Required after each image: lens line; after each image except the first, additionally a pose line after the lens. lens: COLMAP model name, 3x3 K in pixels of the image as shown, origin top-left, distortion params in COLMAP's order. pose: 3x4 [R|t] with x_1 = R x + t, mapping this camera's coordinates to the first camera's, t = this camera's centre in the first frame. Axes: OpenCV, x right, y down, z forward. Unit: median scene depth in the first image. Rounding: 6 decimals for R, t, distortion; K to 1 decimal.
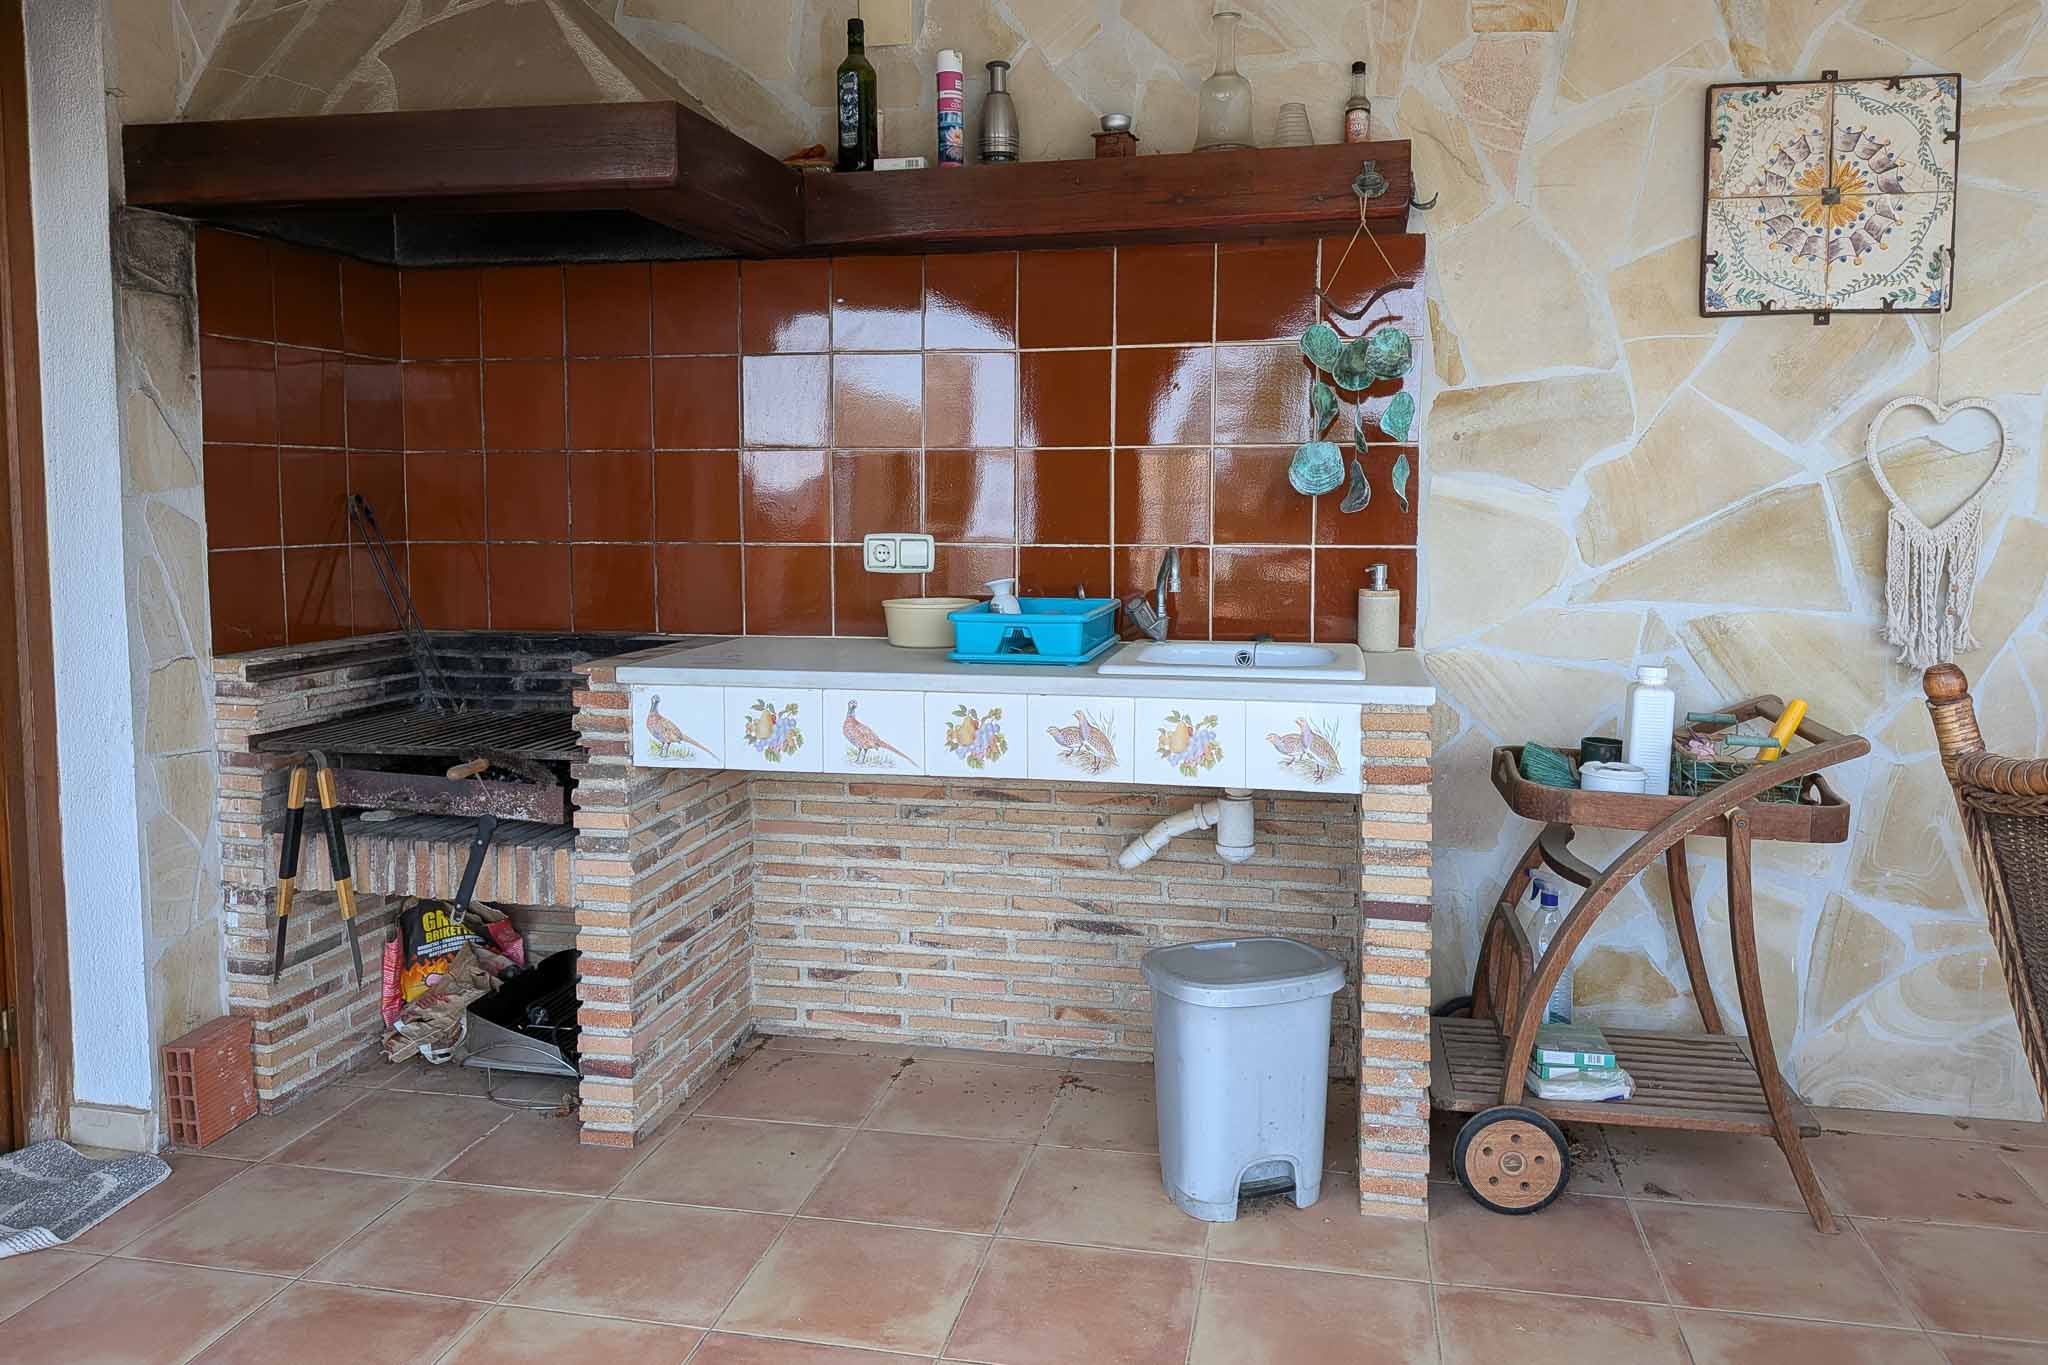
lens RADIAL K [[1482.8, 0, 1022.5], [0, 1482.8, 623.4], [0, 0, 1]] dist [0.000272, -0.003061]
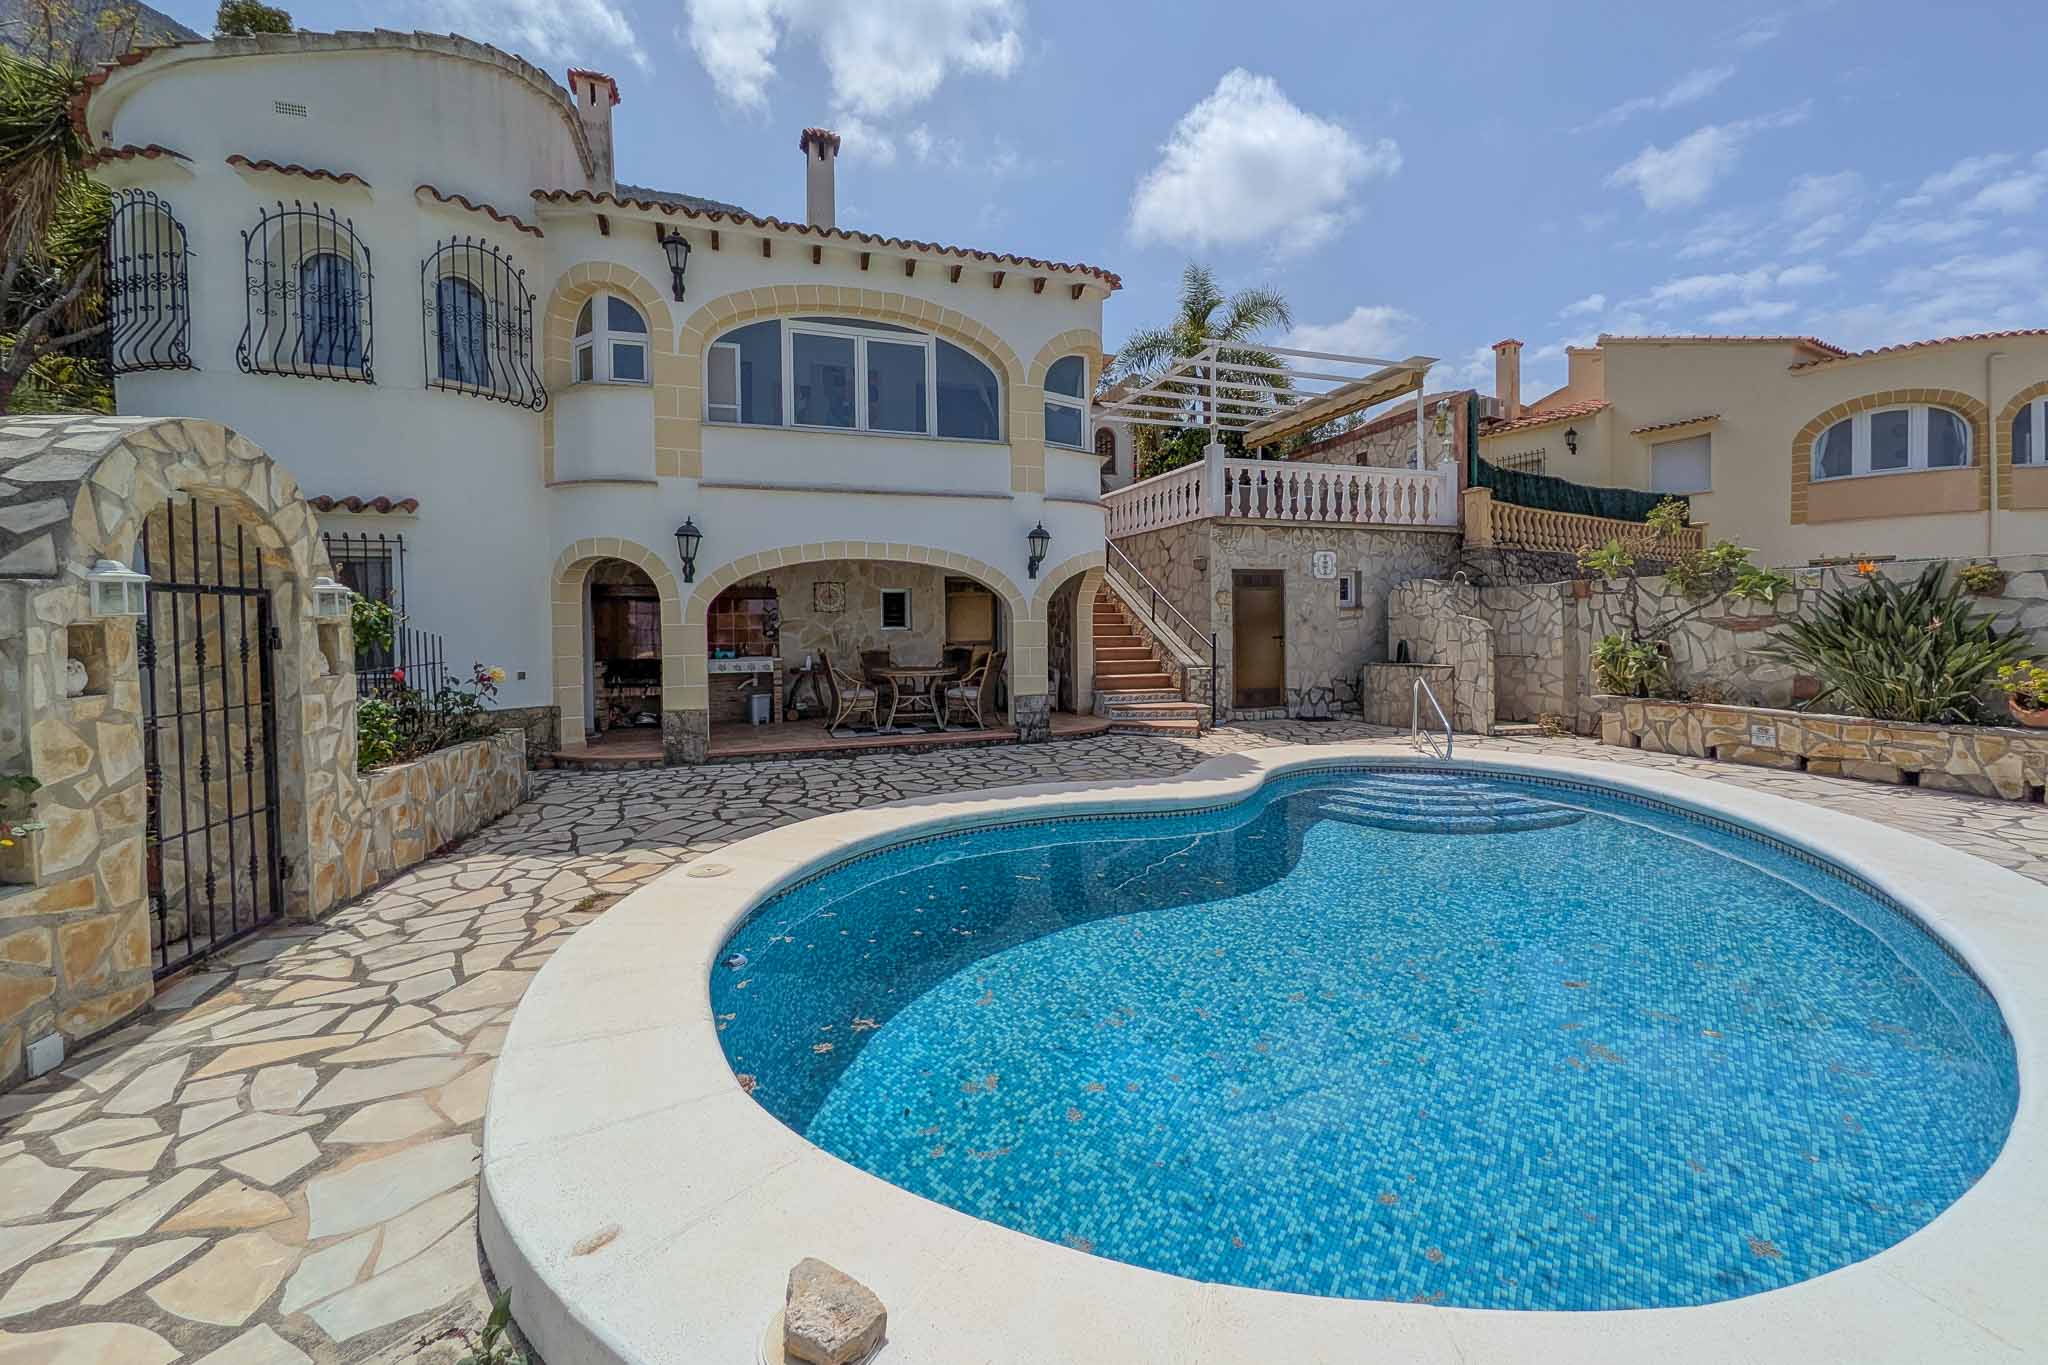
lens RADIAL K [[795.8, 0, 1024.0], [0, 795.8, 682.5], [0, 0, 1]] dist [0.002420, 0.000339]
pose [[0.859457, -0.040451, 0.509606, -0.734548], [0.045890, 0.998945, 0.001899, 0.200218], [-0.509145, 0.021754, 0.860406, -3.122744]]
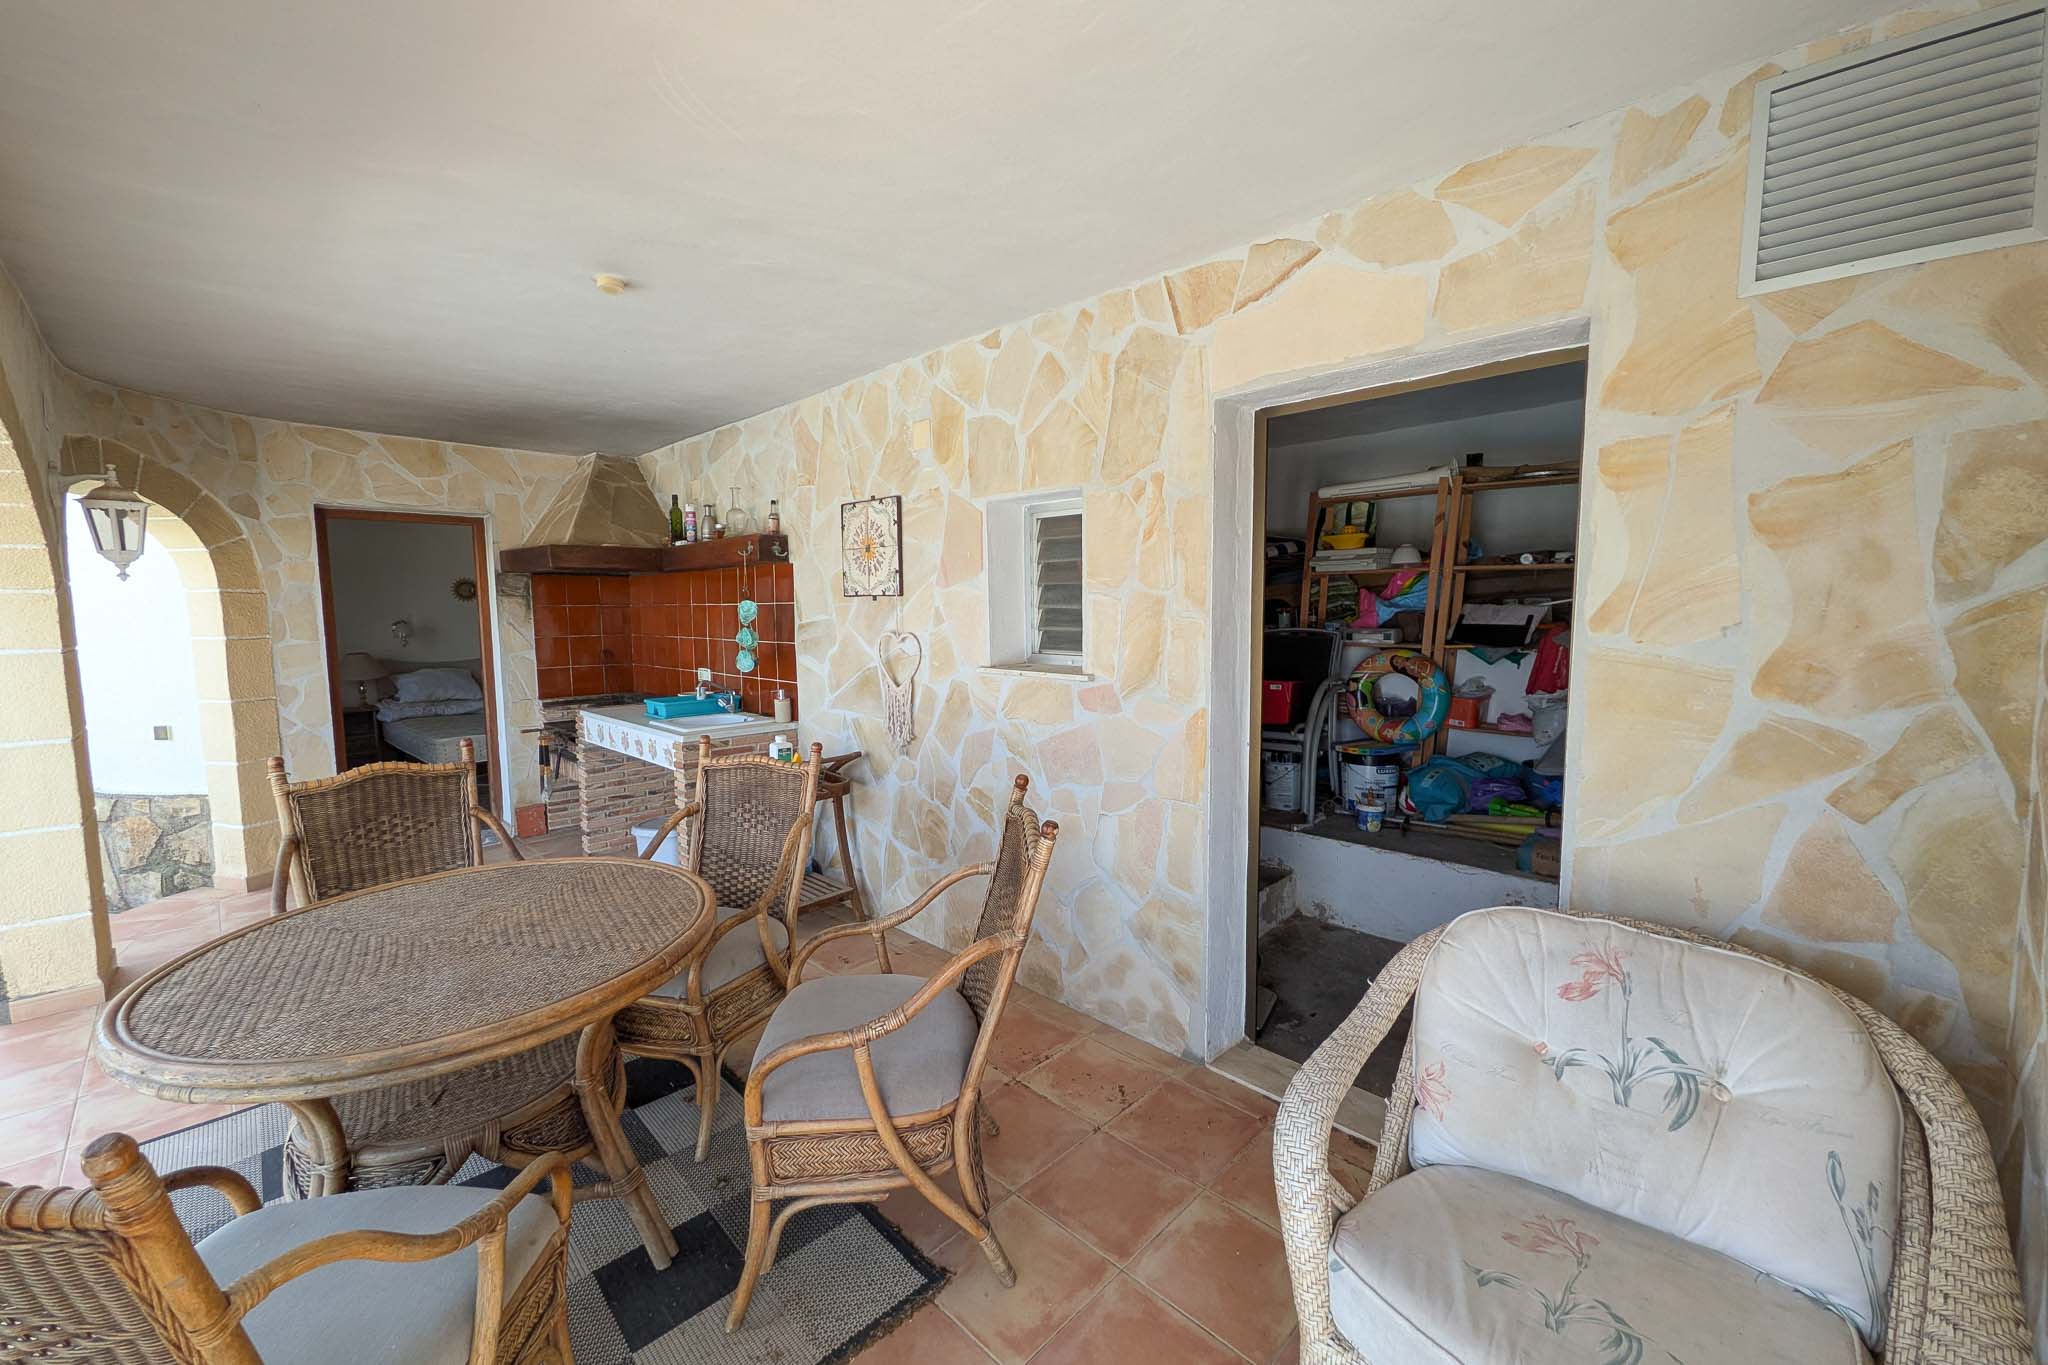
lens RADIAL K [[795.8, 0, 1024.0], [0, 795.8, 682.5], [0, 0, 1]] dist [0.002420, 0.000339]
pose [[0.843913, 0.045378, -0.534557, 1.446606], [-0.036727, 0.998965, 0.026821, -0.112332], [0.535221, -0.003002, 0.844707, 0.036298]]
